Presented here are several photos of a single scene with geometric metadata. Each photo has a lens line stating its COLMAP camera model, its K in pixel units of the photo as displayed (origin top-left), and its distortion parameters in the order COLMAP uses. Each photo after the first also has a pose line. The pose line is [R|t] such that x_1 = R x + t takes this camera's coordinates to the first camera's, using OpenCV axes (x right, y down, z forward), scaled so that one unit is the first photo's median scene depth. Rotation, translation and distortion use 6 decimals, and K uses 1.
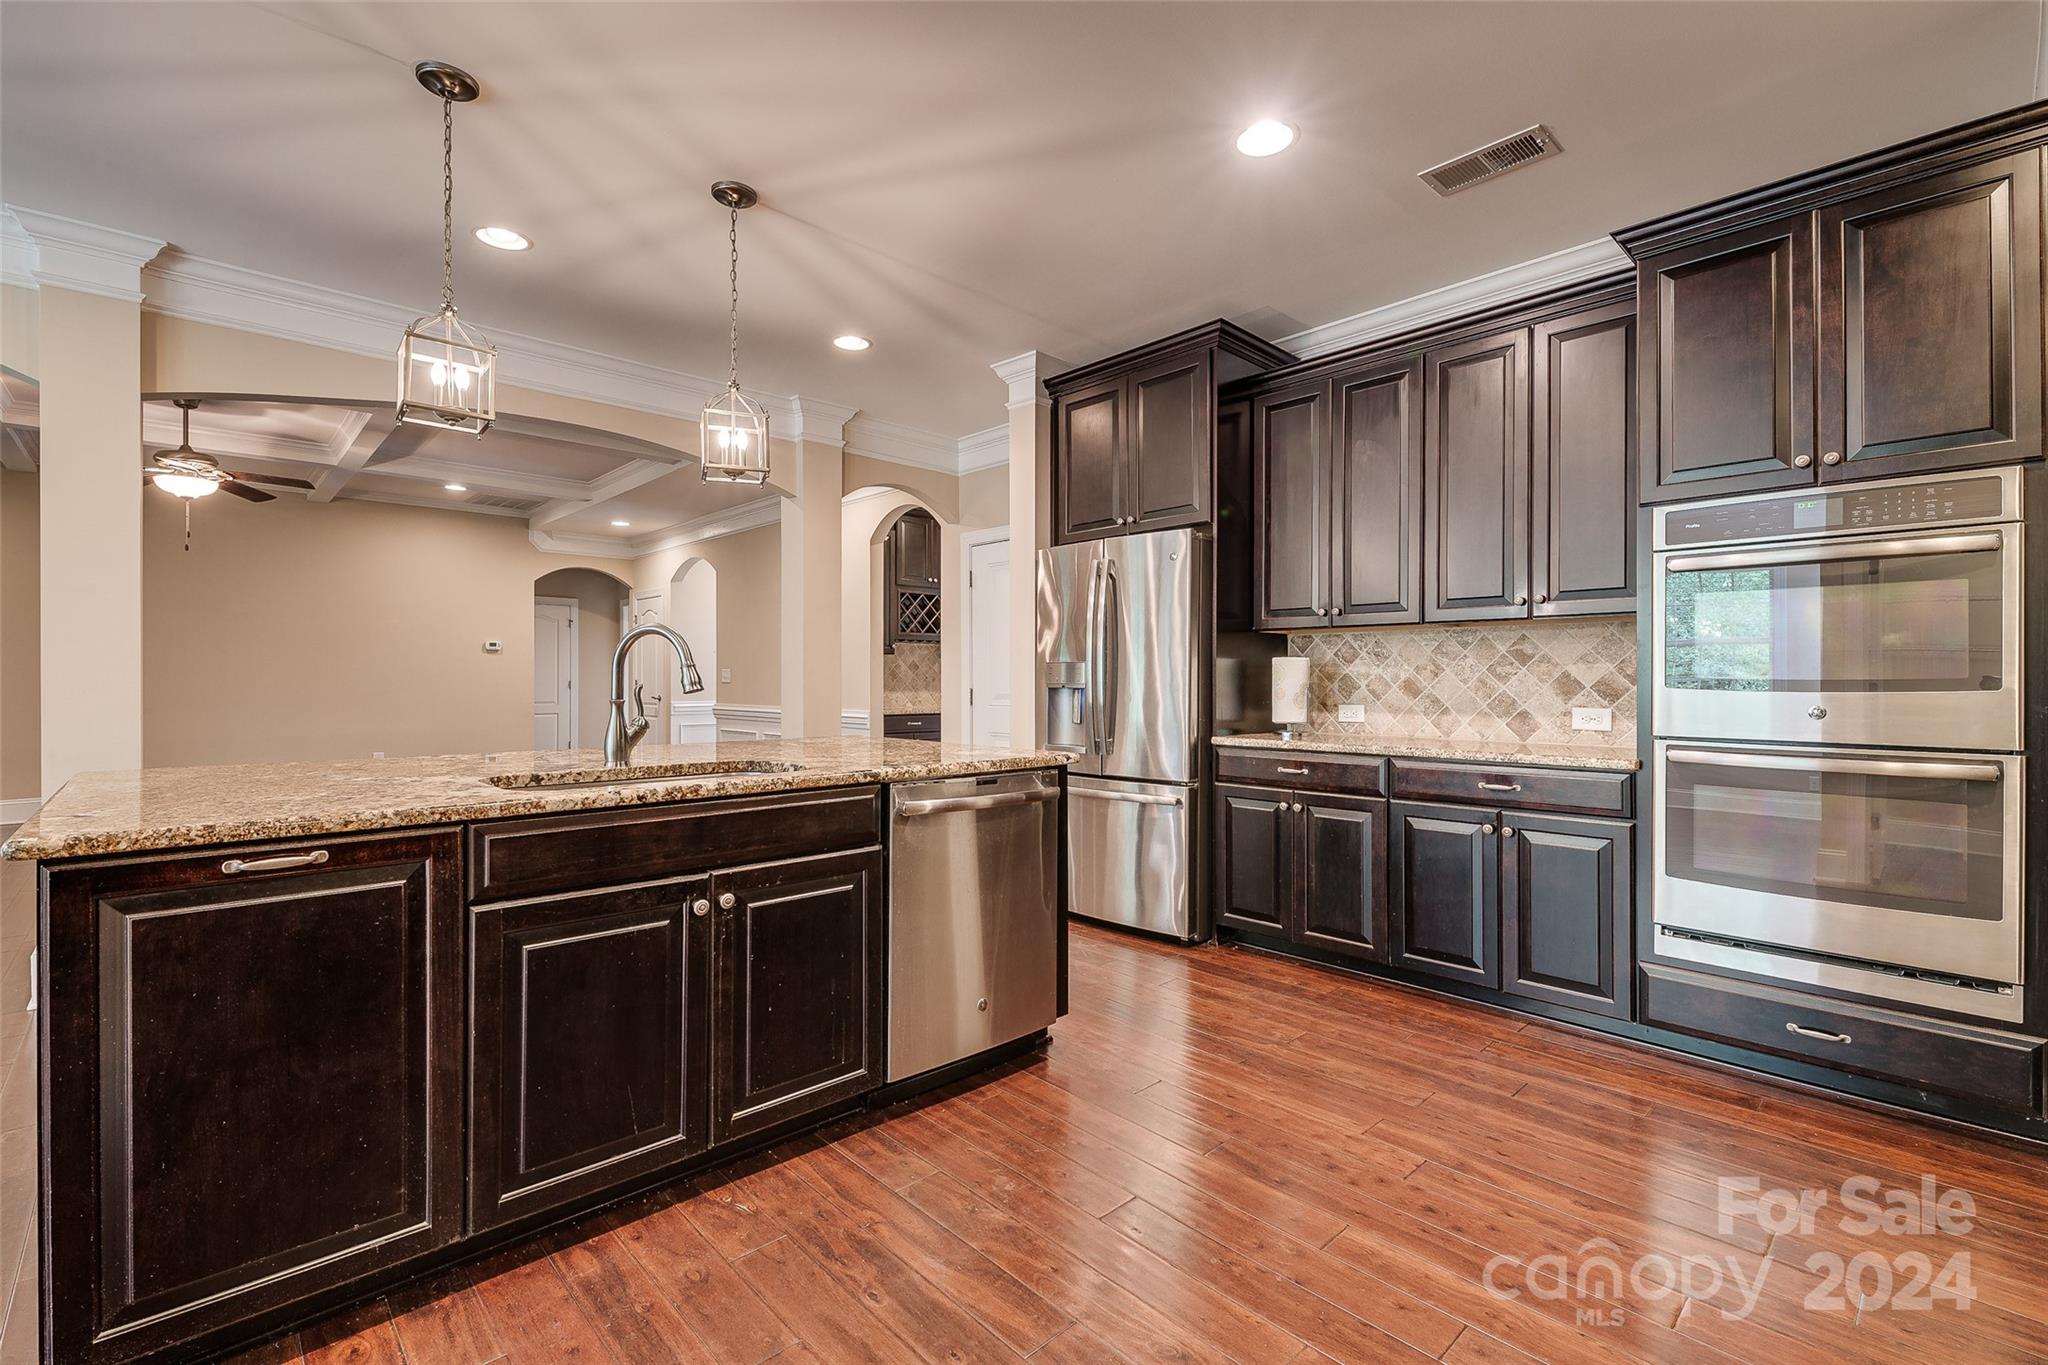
lens RADIAL K [[884.8, 0, 1022.2], [0, 884.8, 680.0], [0, 0, 1]] dist [0.010657, -0.006837]
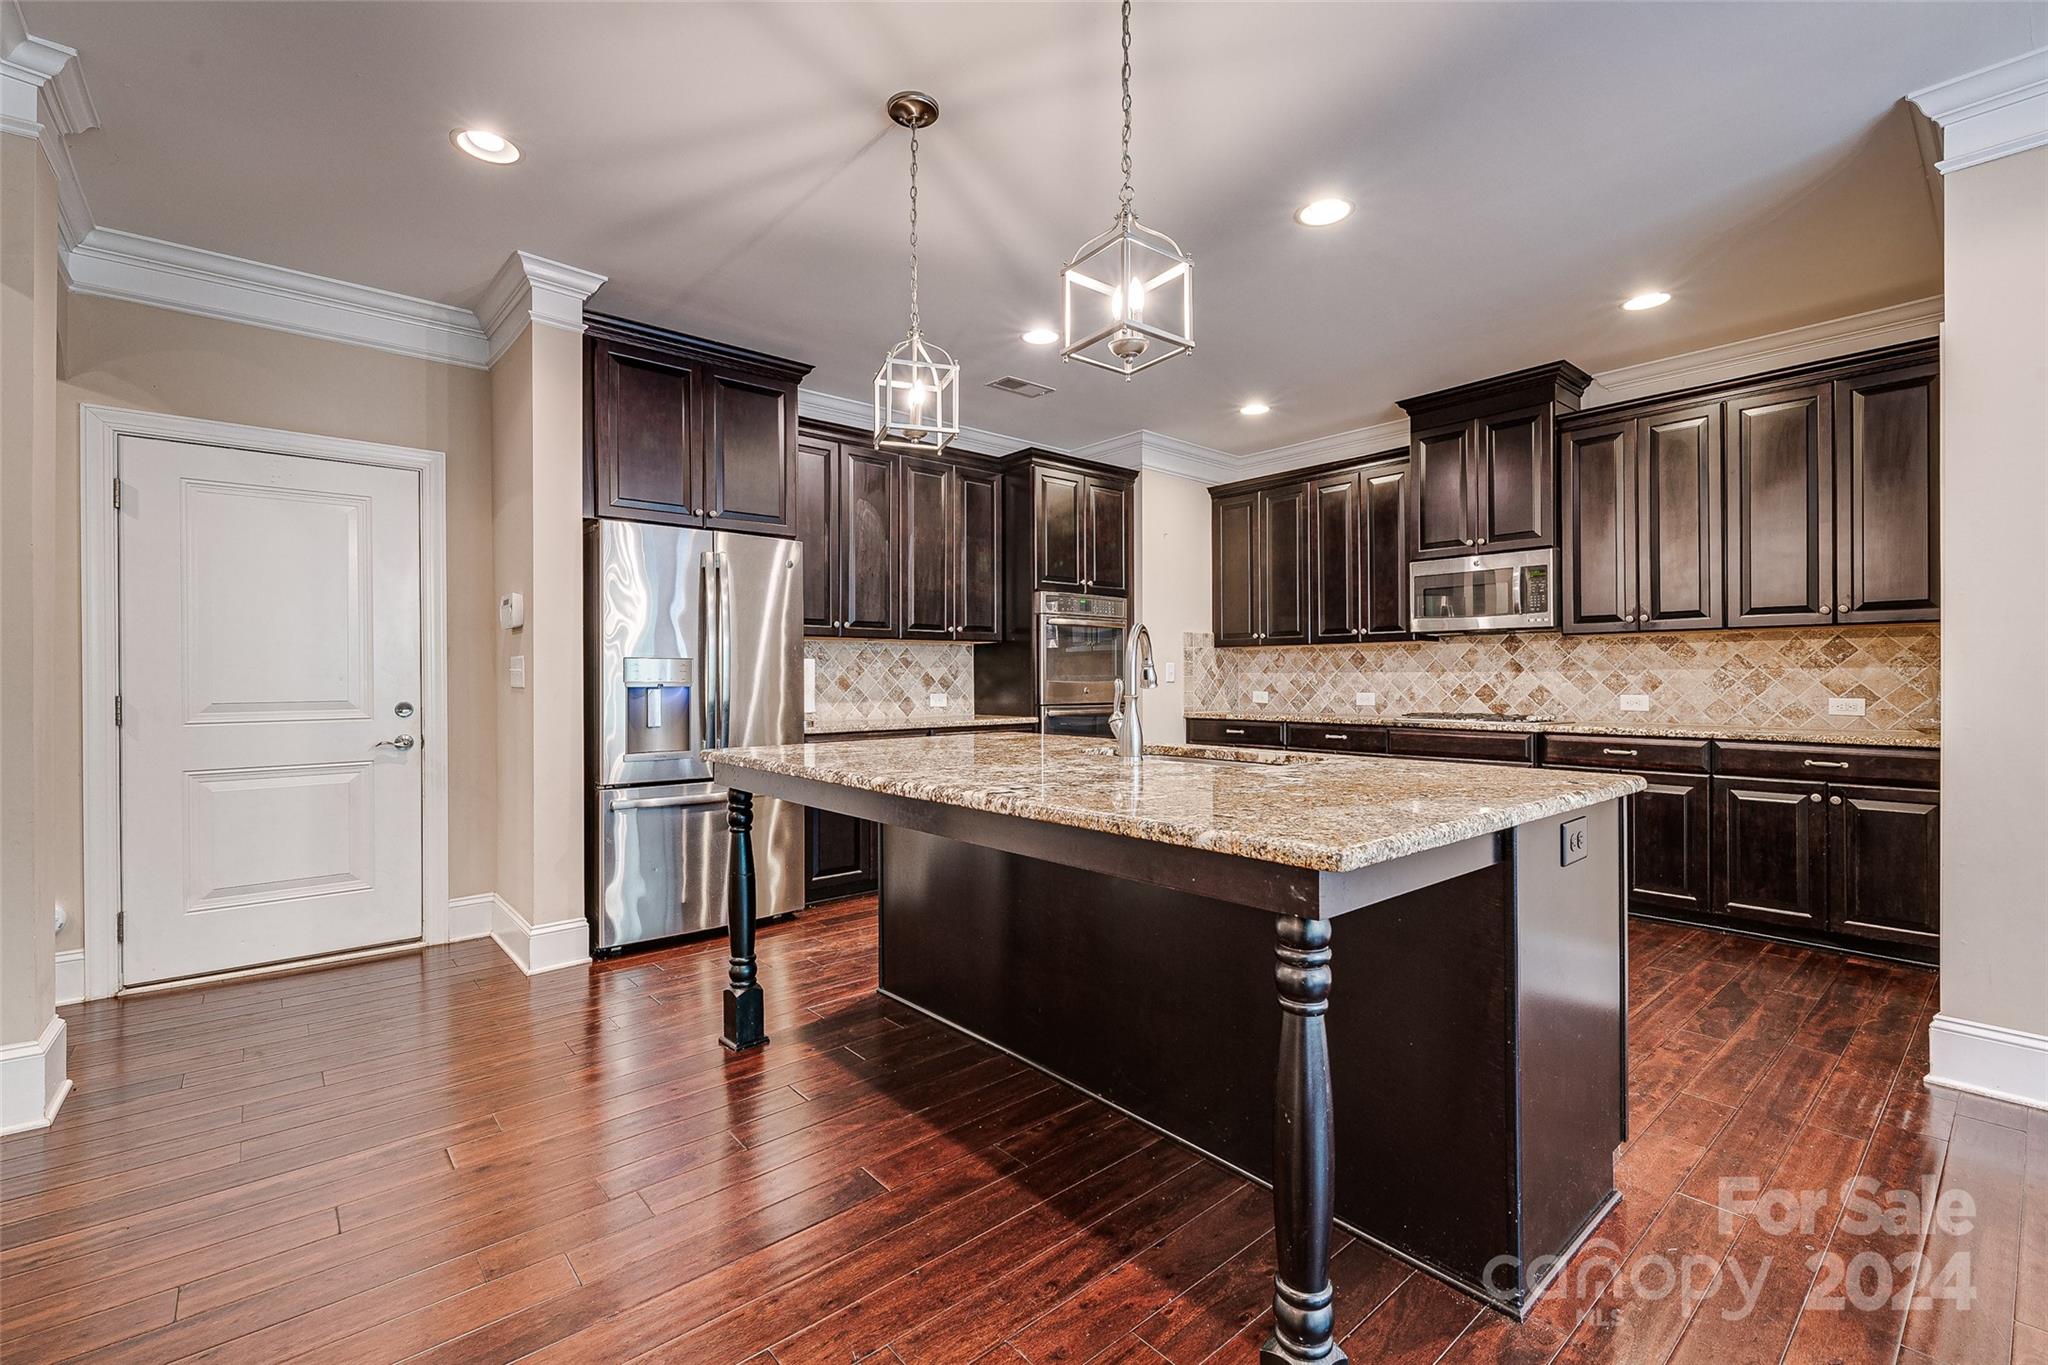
lens RADIAL K [[884.8, 0, 1024.3], [0, 884.8, 677.2], [0, 0, 1]] dist [0.010657, -0.006837]
pose [[0.036515, -0.001306, 0.999332, -0.968039], [0.003588, 0.999993, 0.001176, -0.001227], [-0.999327, 0.003542, 0.036520, 0.711739]]
